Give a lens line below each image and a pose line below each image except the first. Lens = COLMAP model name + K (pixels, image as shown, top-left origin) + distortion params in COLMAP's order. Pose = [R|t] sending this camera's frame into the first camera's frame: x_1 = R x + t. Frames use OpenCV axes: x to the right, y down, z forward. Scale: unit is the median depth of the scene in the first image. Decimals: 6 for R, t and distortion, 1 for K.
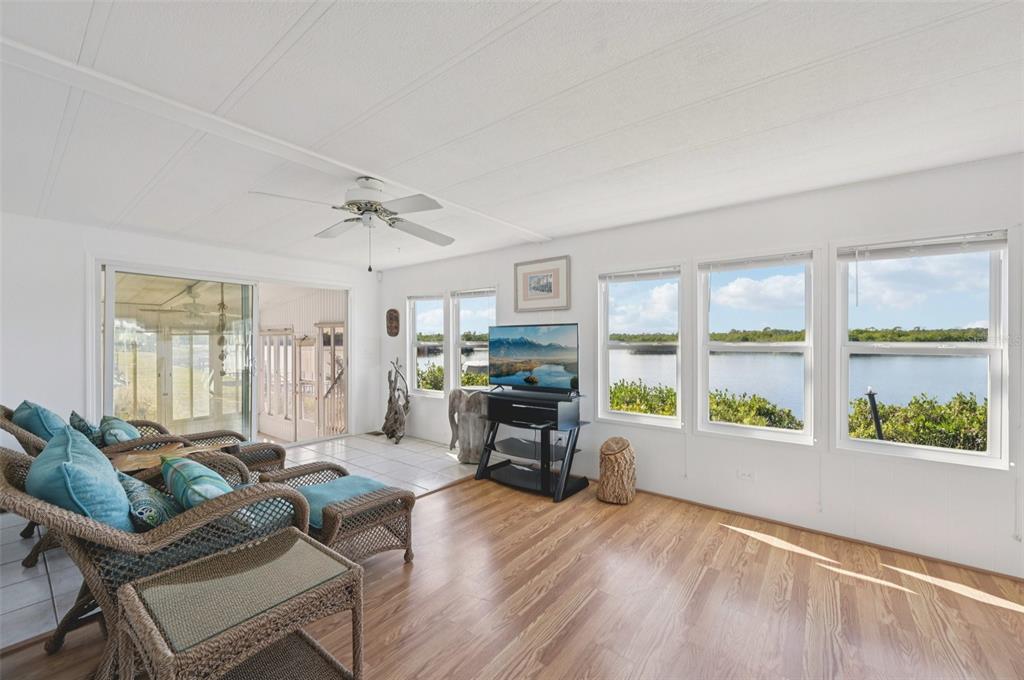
lens RADIAL K [[402.2, 0, 512.0], [0, 402.2, 340.0], [0, 0, 1]] dist [0.001559, 0.000109]
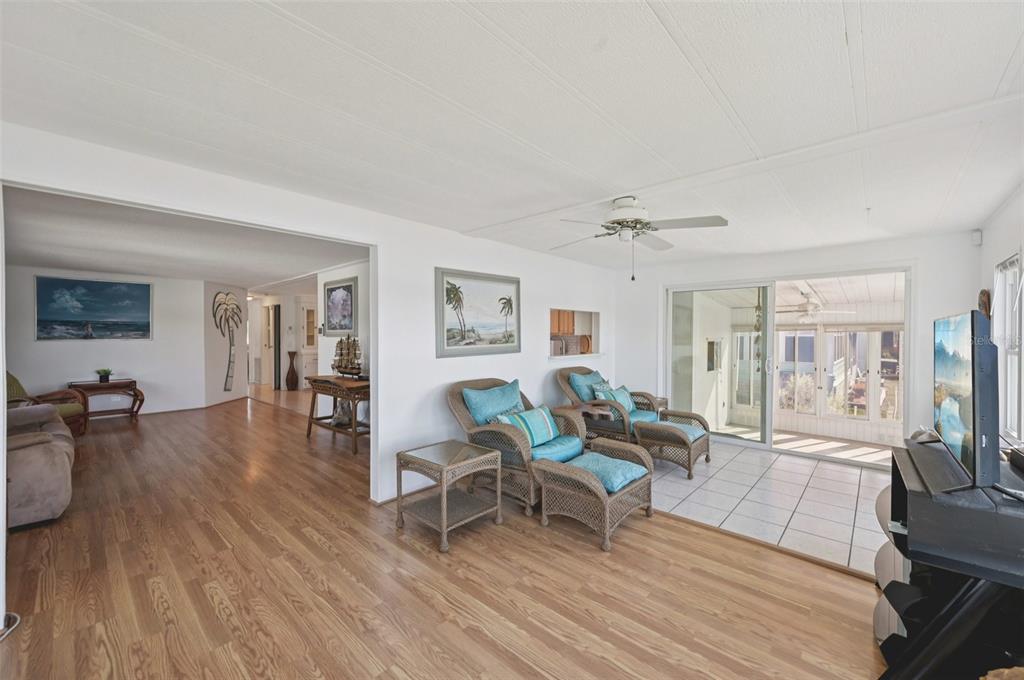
lens RADIAL K [[406.2, 0, 517.2], [0, 406.2, 342.4], [0, 0, 1]] dist [-0.000068, 0.000031]
pose [[-0.055475, 0.019126, -0.998277, 0.541240], [0.003864, 0.999813, 0.018940, -0.018499], [0.998453, -0.002807, -0.055539, 0.538391]]
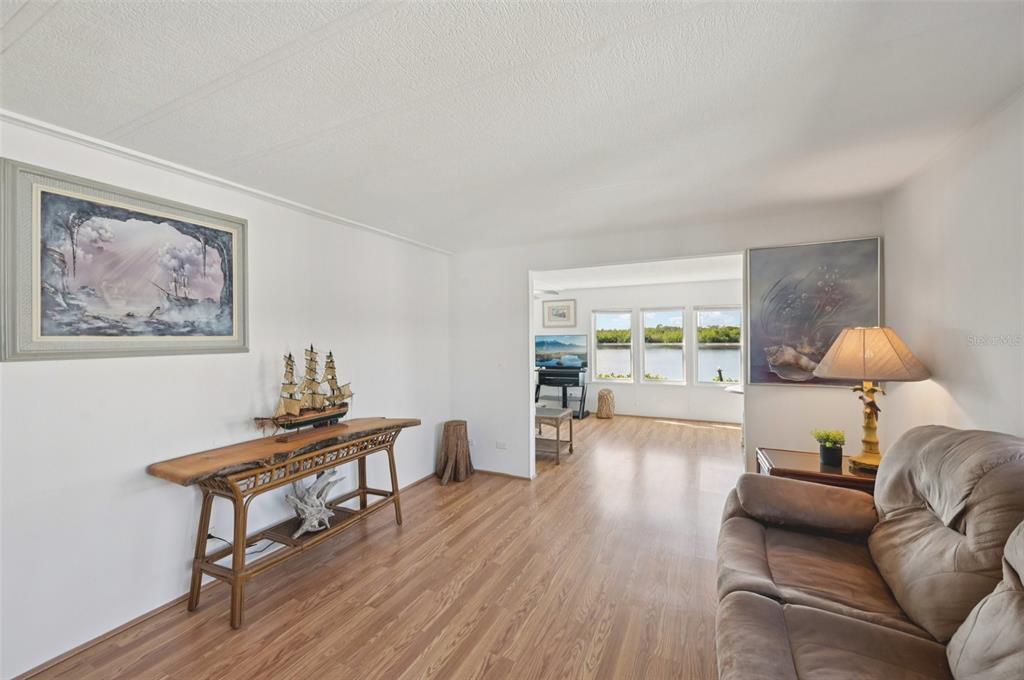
lens RADIAL K [[406.2, 0, 517.2], [0, 406.2, 342.4], [0, 0, 1]] dist [-0.000068, 0.000031]
pose [[0.973219, -0.016666, 0.229274, -0.586199], [0.014077, 0.999817, 0.012922, -0.030966], [-0.229447, -0.009348, 0.973276, -0.841688]]
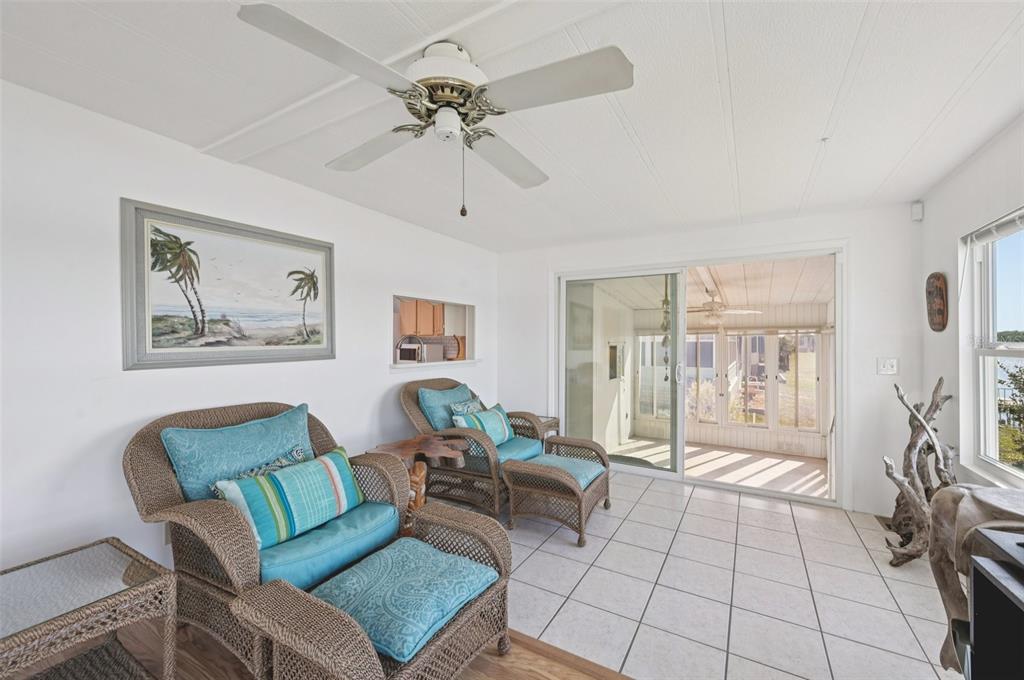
lens RADIAL K [[410.2, 0, 515.4], [0, 410.2, 347.2], [0, 0, 1]] dist [-0.000481, -0.000138]
pose [[0.149901, 0.011663, -0.988632, 0.155342], [0.003405, 0.999918, 0.012312, 0.003763], [0.988695, -0.005212, 0.149849, 0.708232]]
